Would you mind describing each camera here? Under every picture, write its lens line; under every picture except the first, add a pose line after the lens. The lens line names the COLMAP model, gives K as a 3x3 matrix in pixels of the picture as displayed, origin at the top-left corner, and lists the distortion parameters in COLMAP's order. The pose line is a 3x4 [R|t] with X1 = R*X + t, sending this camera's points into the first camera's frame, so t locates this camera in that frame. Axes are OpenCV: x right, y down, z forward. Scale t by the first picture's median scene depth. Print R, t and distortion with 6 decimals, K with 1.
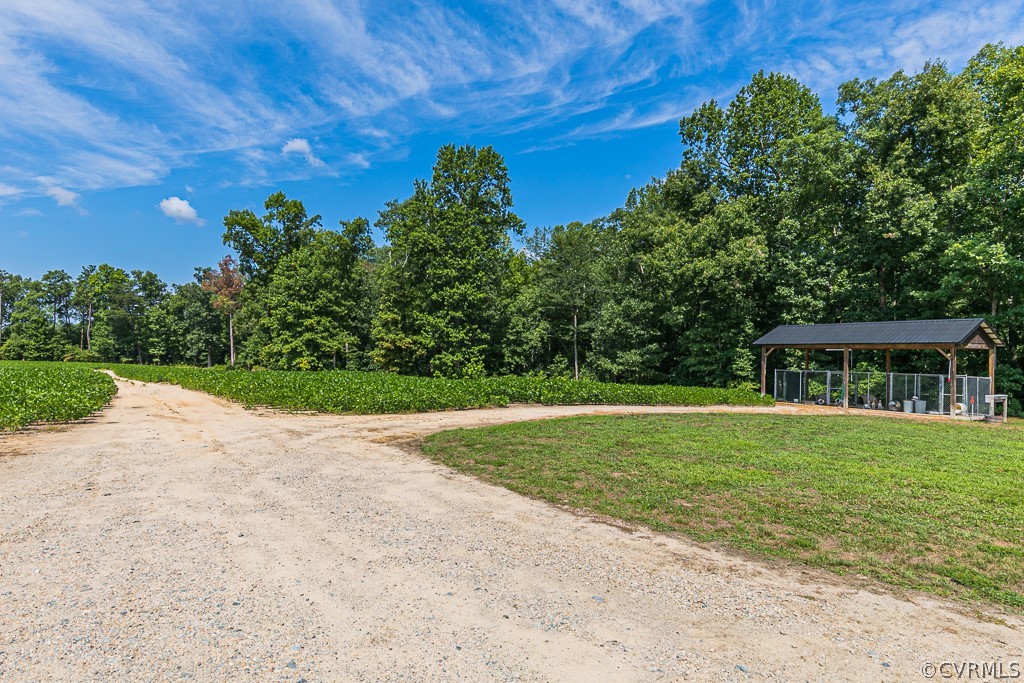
lens RADIAL K [[575.9, 0, 509.5], [0, 575.9, 349.6], [0, 0, 1]] dist [0.002705, 0.001274]
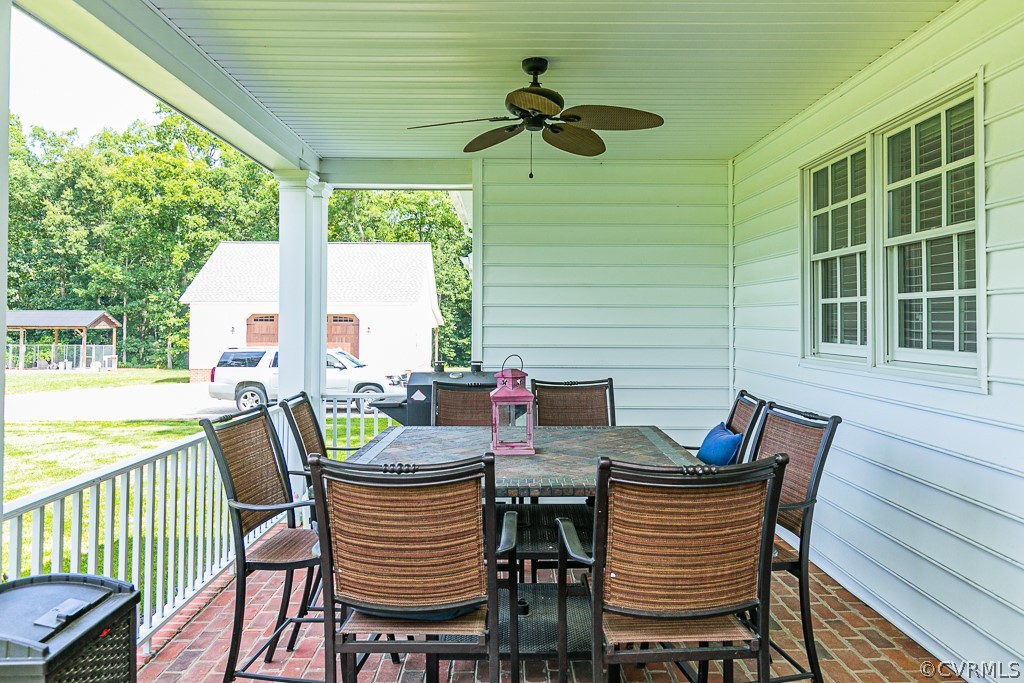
lens RADIAL K [[721.8, 0, 510.0], [0, 721.8, 302.0], [0, 0, 1]] dist [-0.001085, -0.002185]
pose [[0.509700, 0.011922, 0.860270, -0.182607], [-0.005687, 0.999929, -0.010488, -0.029722], [-0.860333, 0.000454, 0.509732, -0.506097]]
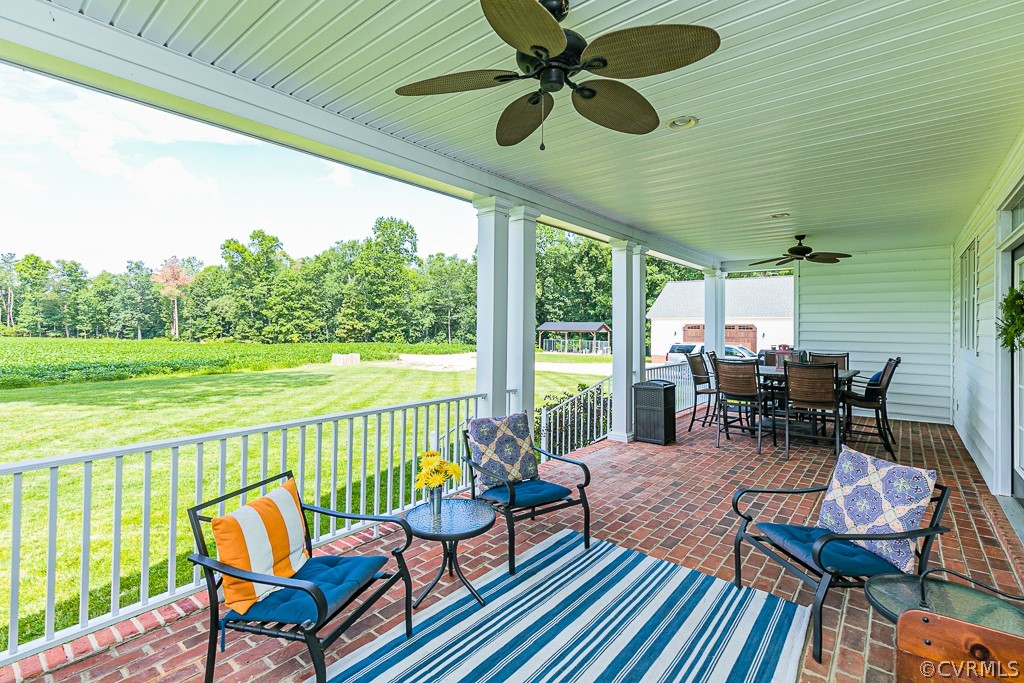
lens RADIAL K [[475.3, 0, 502.5], [0, 475.3, 324.4], [0, 0, 1]] dist [0.000009, -0.000272]
pose [[0.946642, -0.002682, 0.322275, -0.238601], [-0.000426, 0.999954, 0.009573, -0.031080], [-0.322286, -0.009199, 0.946598, -0.567852]]
